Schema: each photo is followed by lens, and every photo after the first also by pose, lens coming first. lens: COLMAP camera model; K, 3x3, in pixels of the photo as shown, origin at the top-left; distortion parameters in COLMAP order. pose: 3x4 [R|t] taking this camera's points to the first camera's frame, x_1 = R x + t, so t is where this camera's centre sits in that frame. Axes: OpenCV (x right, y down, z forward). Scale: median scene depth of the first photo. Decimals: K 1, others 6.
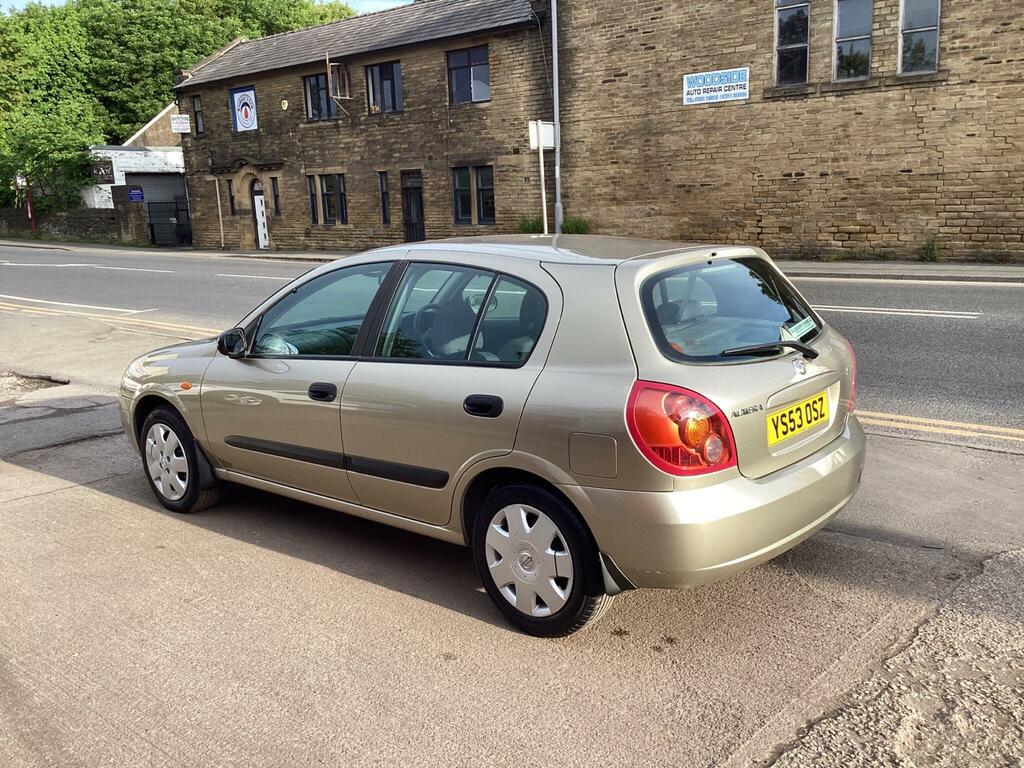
lens RADIAL K [[827.6, 0, 559.2], [0, 827.6, 389.5], [0, 0, 1]] dist [-0.031943, -0.015327]
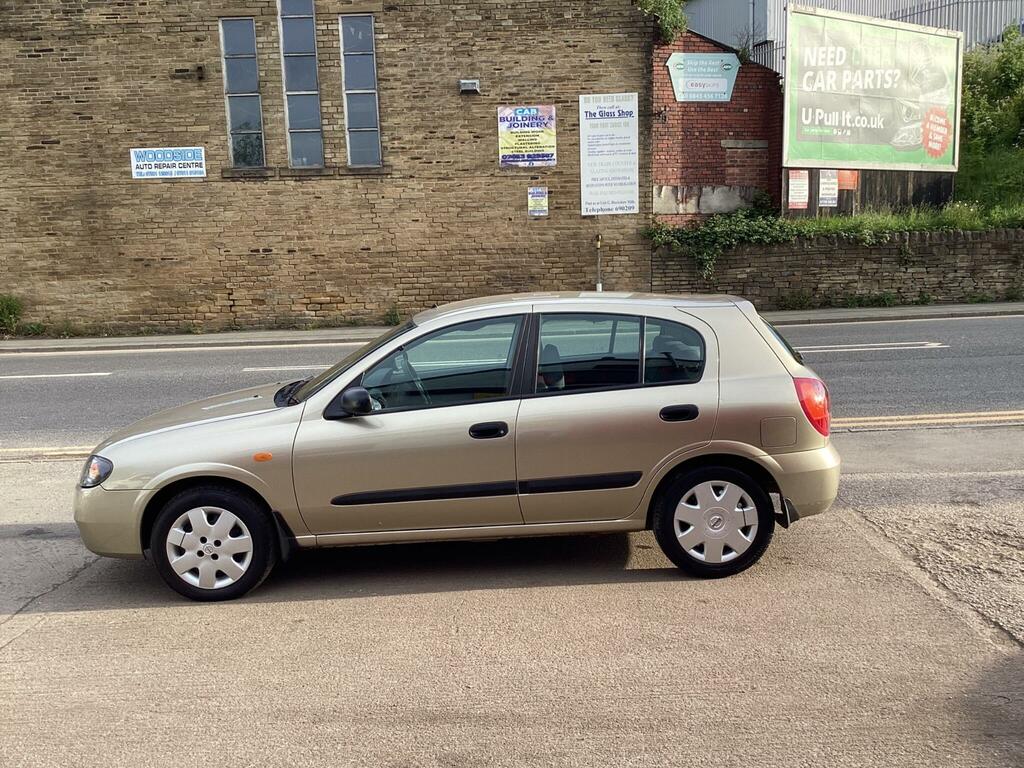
lens RADIAL K [[827.6, 0, 474.1], [0, 827.6, 387.4], [0, 0, 1]] dist [-0.031943, -0.015327]
pose [[0.784144, -0.077674, 0.615699, -0.176927], [0.133770, 0.989968, -0.045477, -0.001228], [-0.605990, 0.118023, 0.786668, 0.019139]]
